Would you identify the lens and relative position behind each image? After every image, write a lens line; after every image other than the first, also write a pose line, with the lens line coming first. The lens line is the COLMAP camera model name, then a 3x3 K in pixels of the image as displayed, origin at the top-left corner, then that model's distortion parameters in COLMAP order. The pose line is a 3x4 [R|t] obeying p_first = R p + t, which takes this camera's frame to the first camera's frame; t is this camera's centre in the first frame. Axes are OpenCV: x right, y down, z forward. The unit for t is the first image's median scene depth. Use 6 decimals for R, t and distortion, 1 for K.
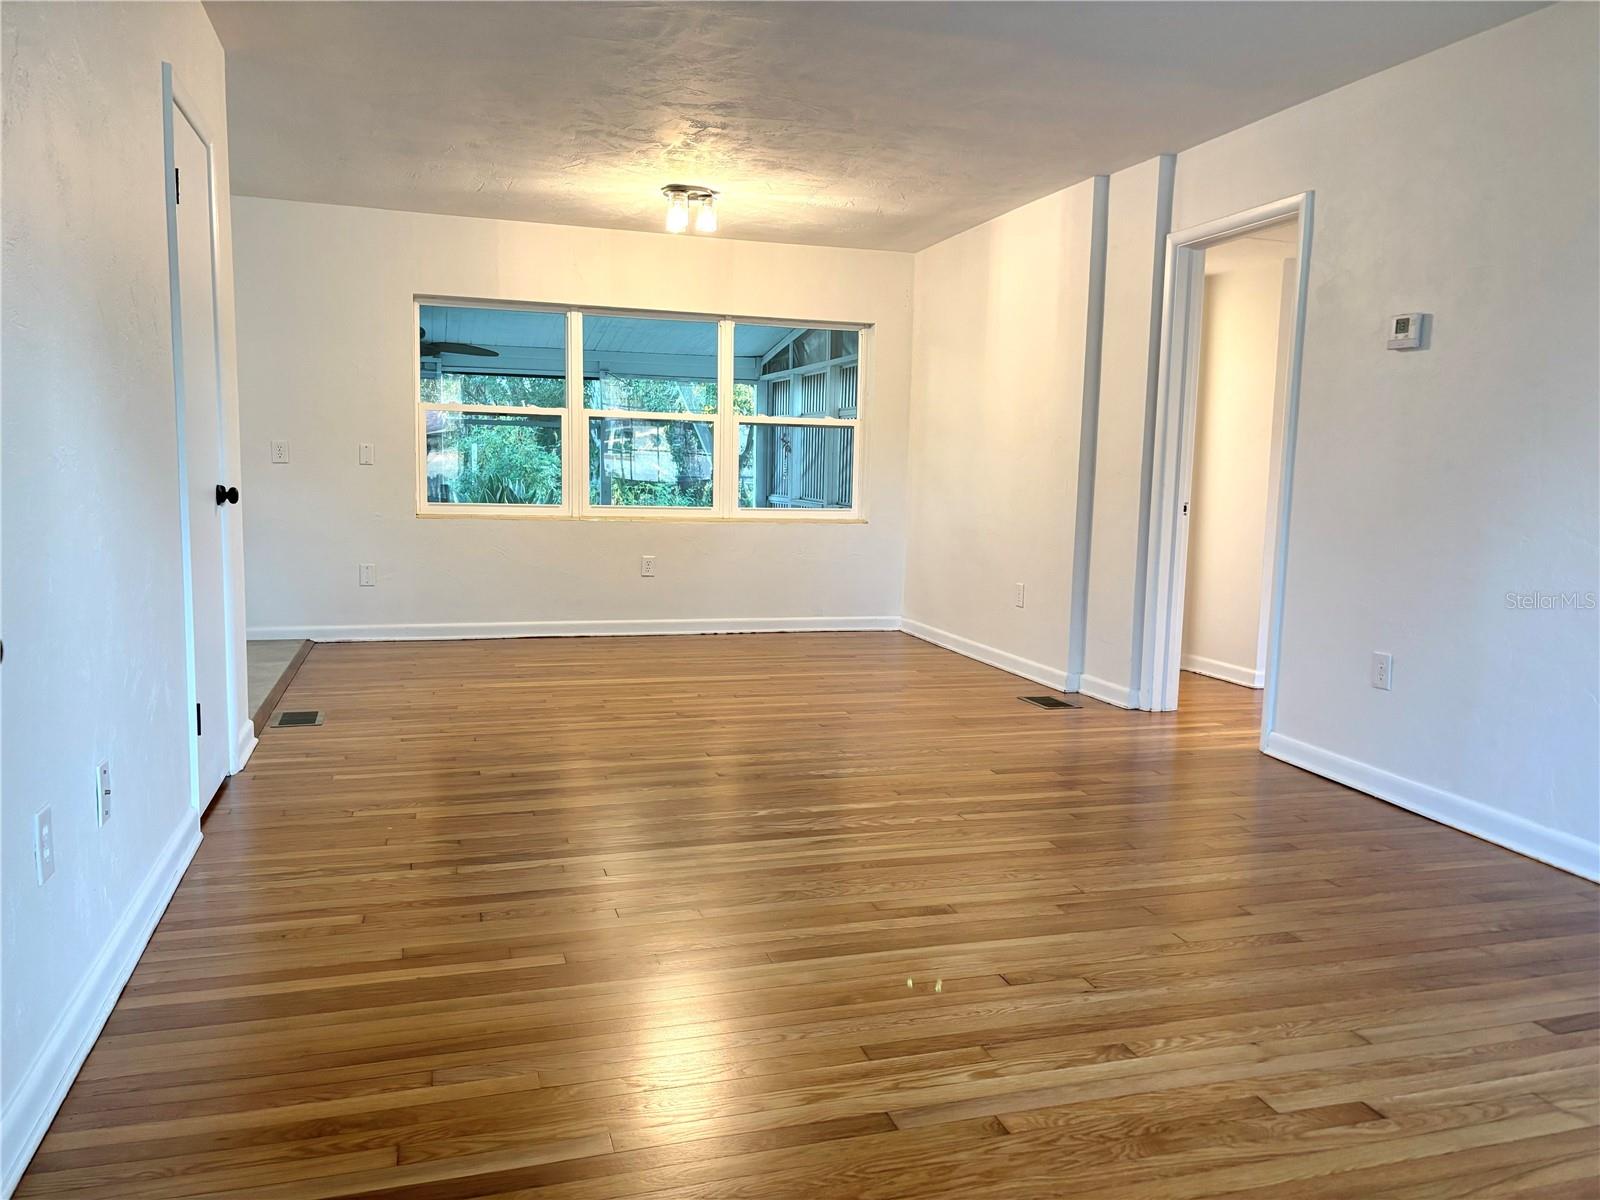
lens RADIAL K [[1215.9, 0, 799.7], [0, 1215.9, 603.6], [0, 0, 1]] dist [0.030353, -0.031794]
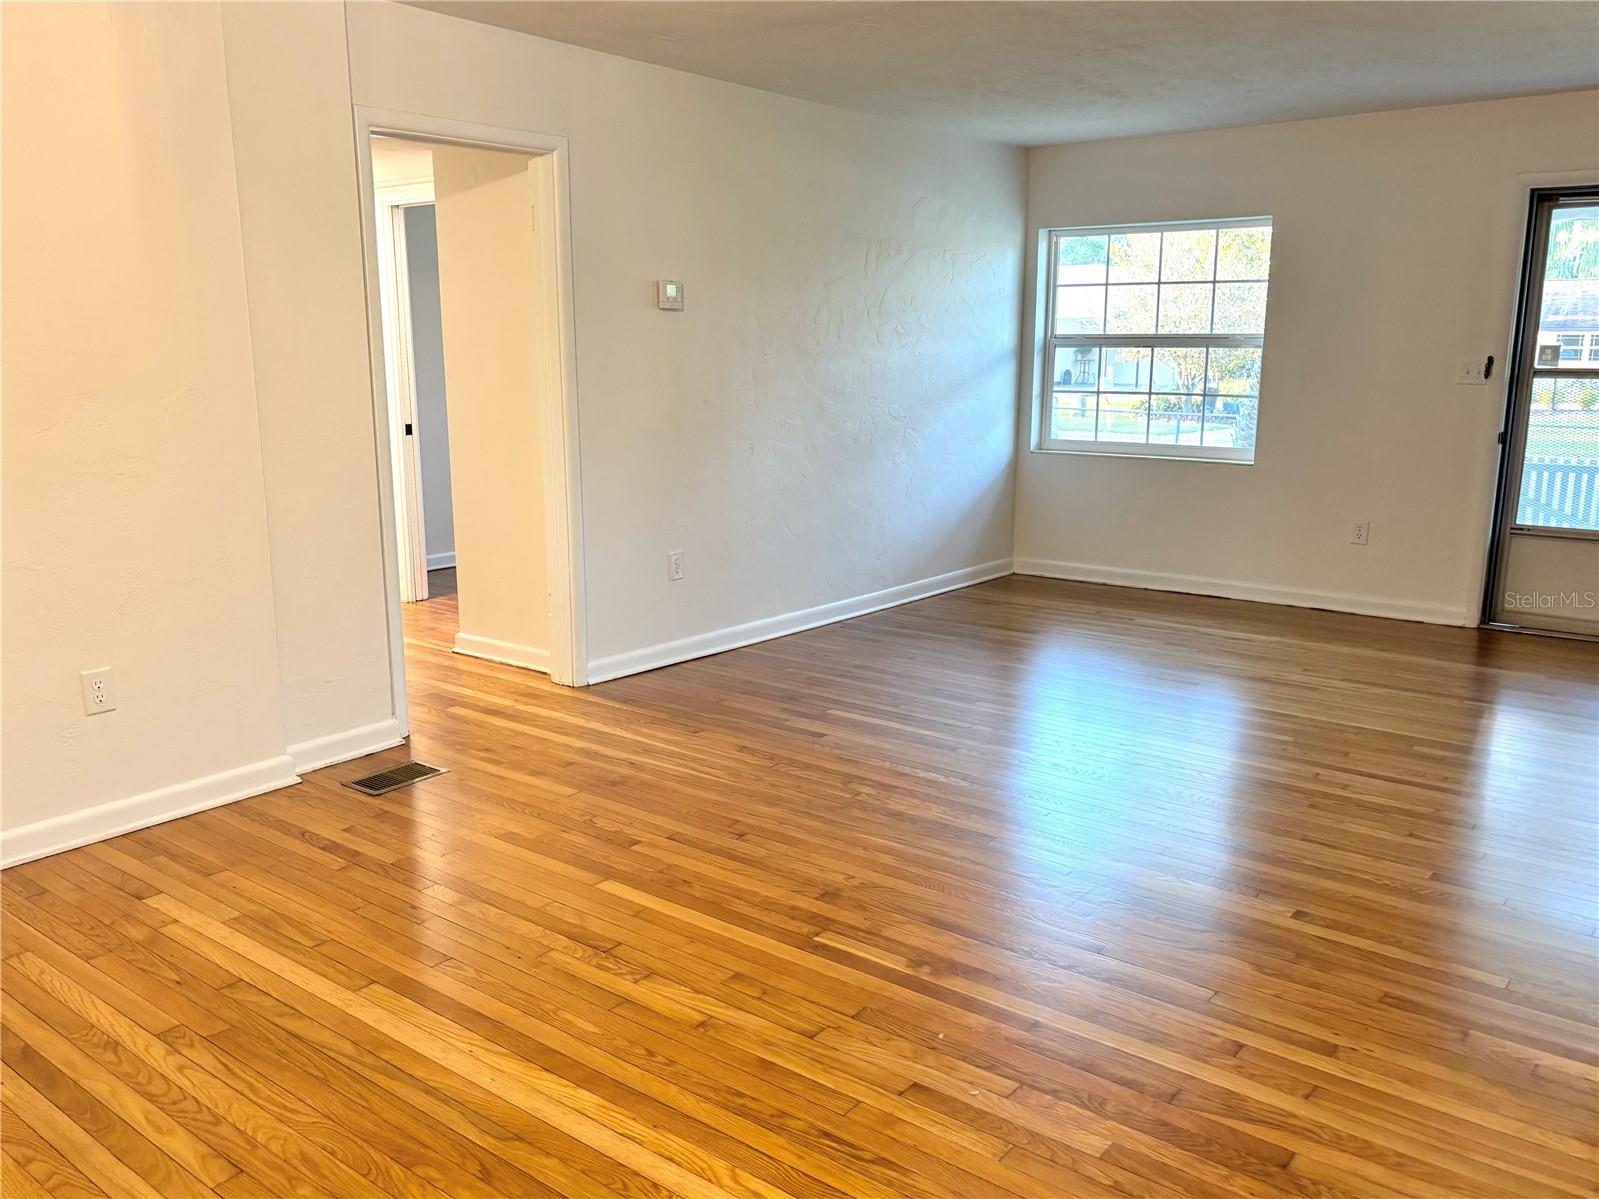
lens RADIAL K [[1294.2, 0, 791.2], [0, 1294.2, 602.2], [0, 0, 1]] dist [0.049423, -0.061599]
pose [[-0.566292, -0.186231, 0.802889, -0.782884], [0.087058, 0.955173, 0.282957, -0.321216], [-0.819594, 0.230134, -0.524694, 1.856423]]
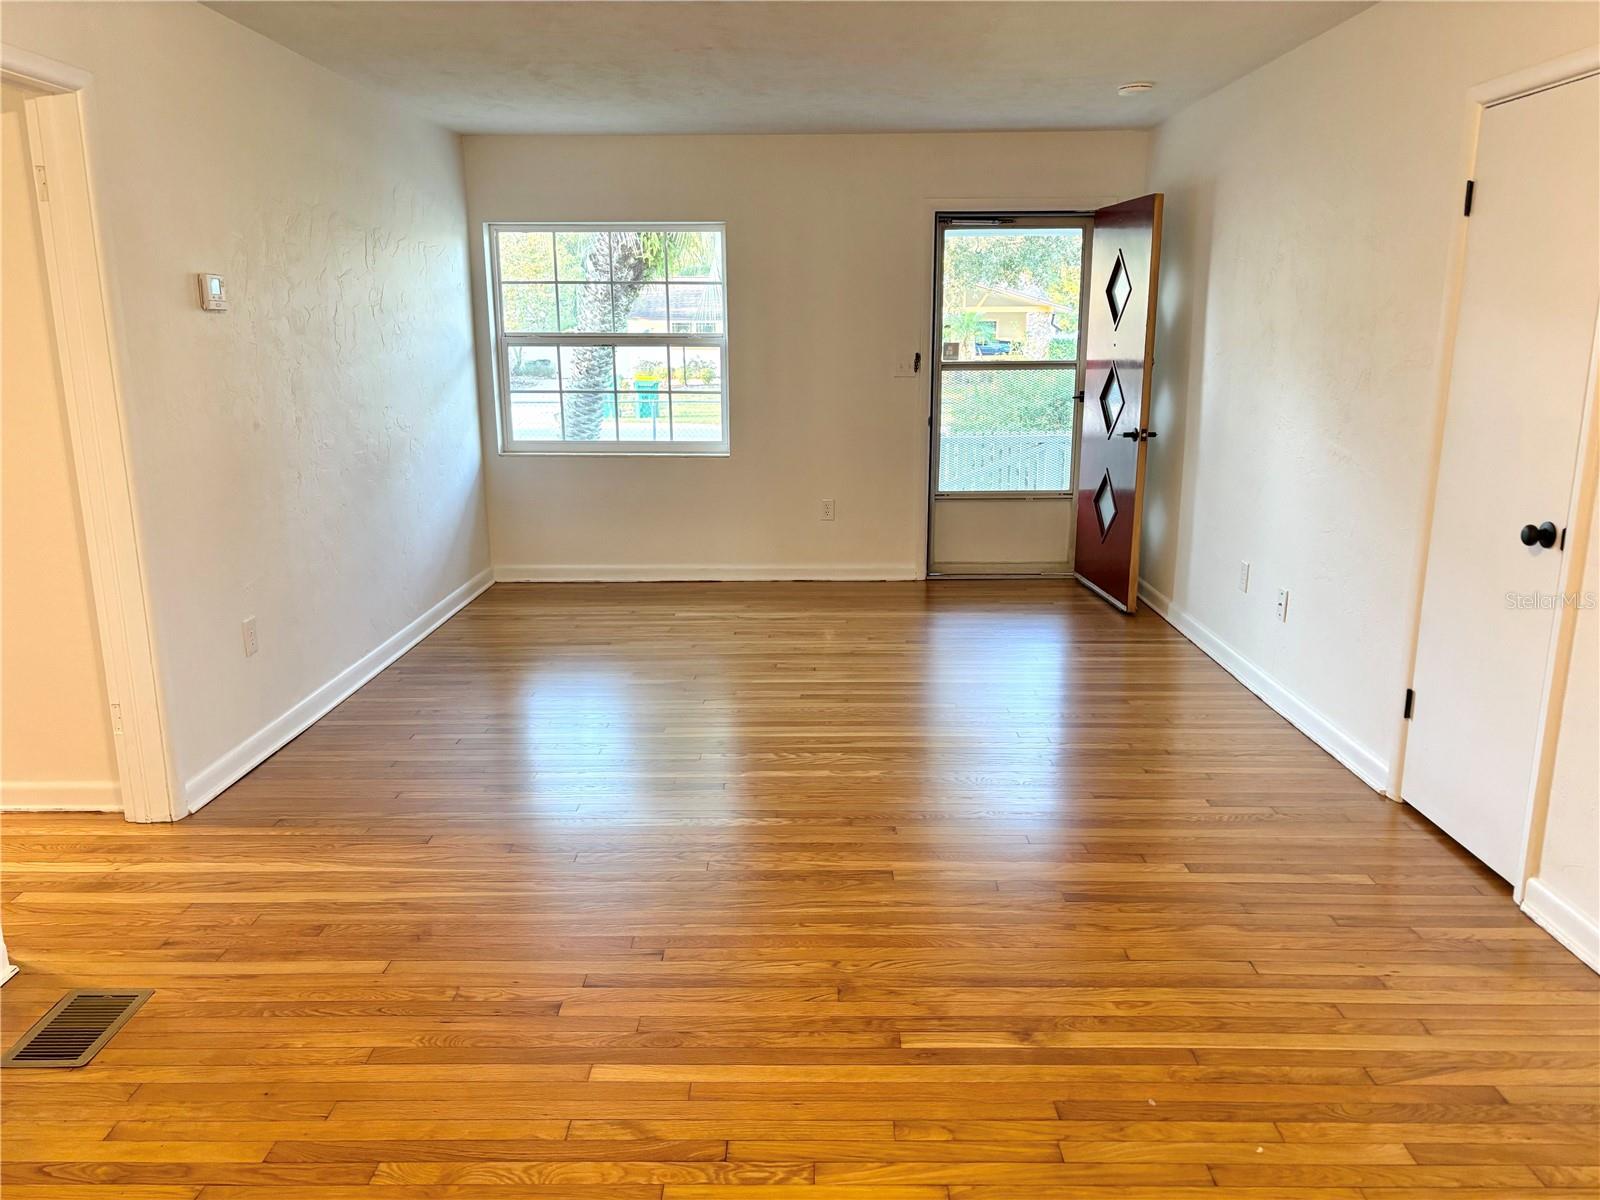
lens RADIAL K [[1215.9, 0, 798.2], [0, 1215.9, 599.6], [0, 0, 1]] dist [0.030353, -0.031794]
pose [[-0.954122, -0.085362, 0.286991, -0.271055], [0.018237, 0.940152, 0.340267, -0.351765], [-0.298861, 0.329890, -0.895463, 2.011878]]
